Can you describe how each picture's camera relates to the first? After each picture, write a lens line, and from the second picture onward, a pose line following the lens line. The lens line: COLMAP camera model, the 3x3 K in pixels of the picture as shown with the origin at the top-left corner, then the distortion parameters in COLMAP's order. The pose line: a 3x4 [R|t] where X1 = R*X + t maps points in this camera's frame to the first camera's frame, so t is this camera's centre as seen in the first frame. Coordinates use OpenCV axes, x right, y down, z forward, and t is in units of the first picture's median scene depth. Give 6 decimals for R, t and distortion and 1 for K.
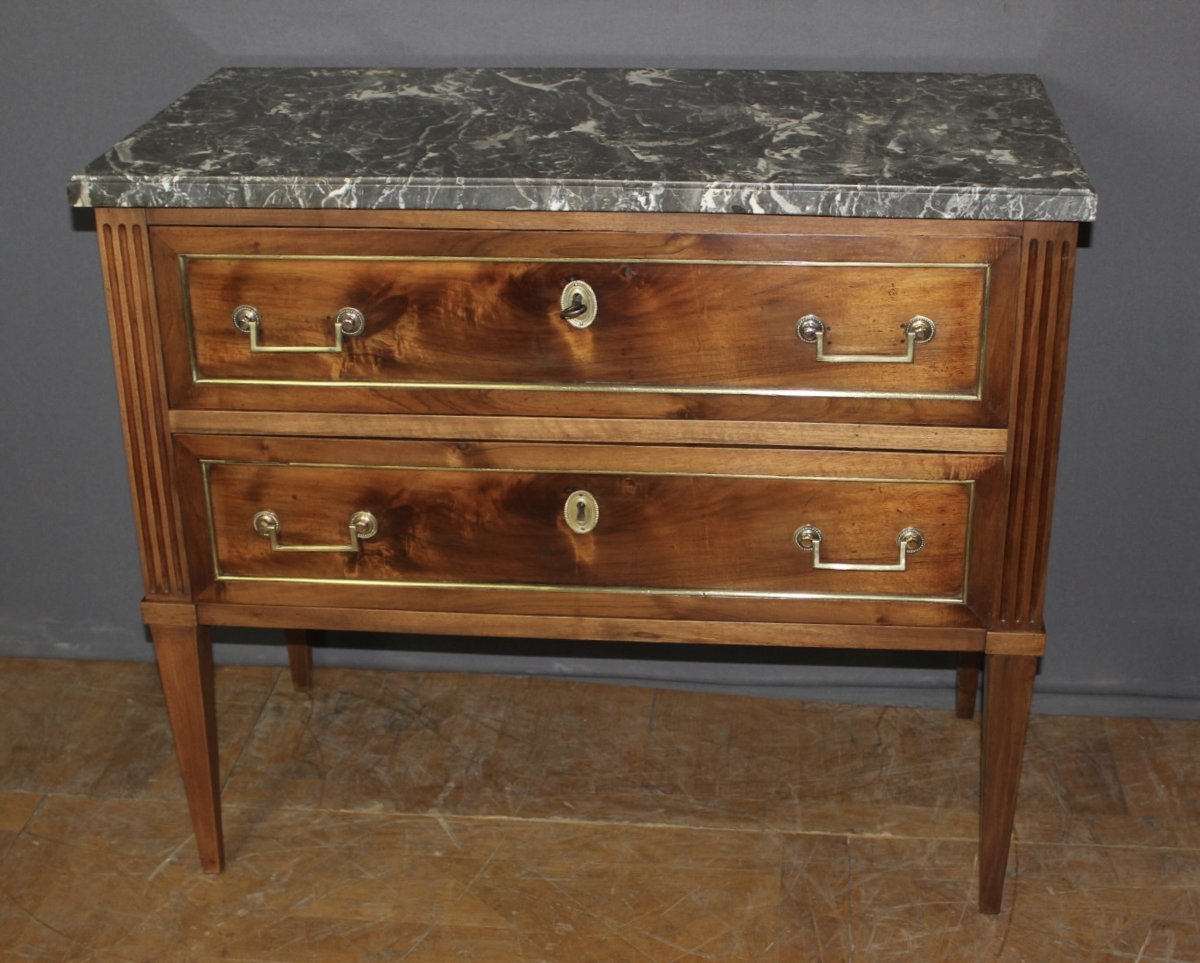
lens RADIAL K [[1936.6, 0, 593.7], [0, 1936.6, 487.0], [0, 0, 1]] dist [-0.110440, 0.000000]
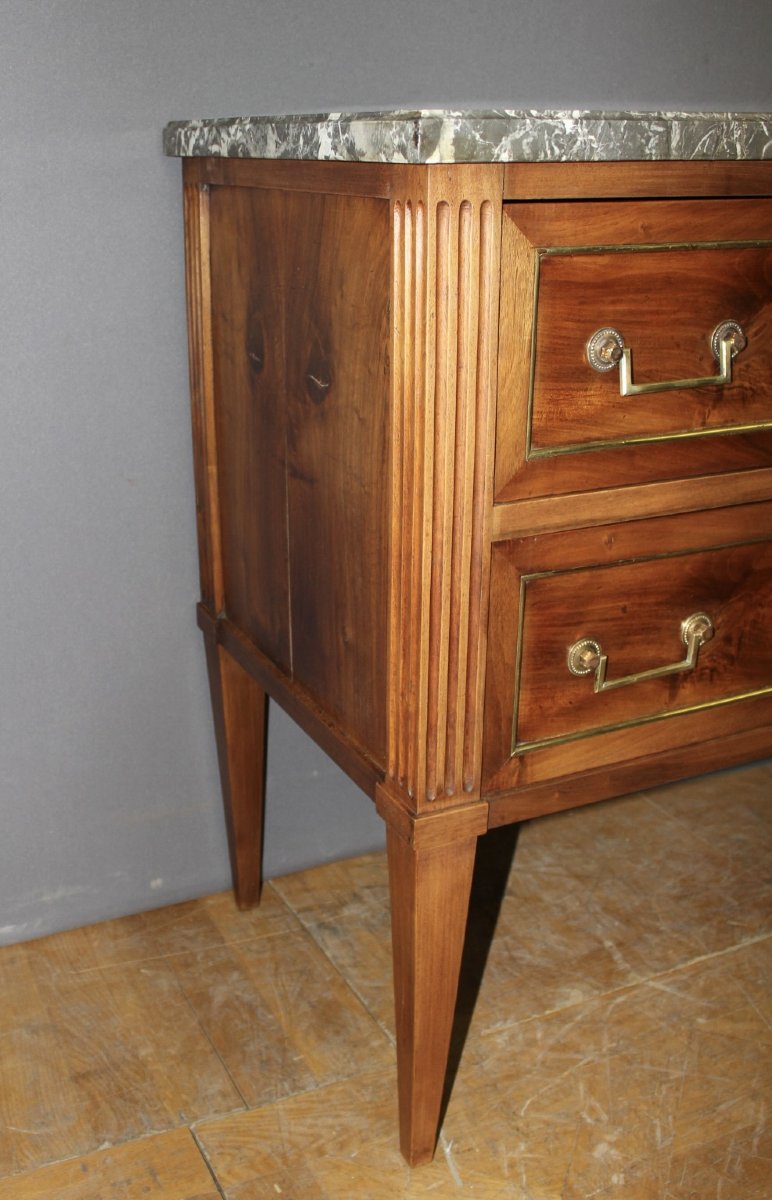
lens RADIAL K [[1277.9, 0, 322.7], [0, 1277.9, 592.6], [0, 0, 1]] dist [-0.119841, 0.000000]
pose [[0.873724, -0.167012, 0.456852, -0.483754], [0.199809, 0.979540, -0.024040, -0.012927], [-0.443490, 0.112287, 0.889218, 0.662653]]
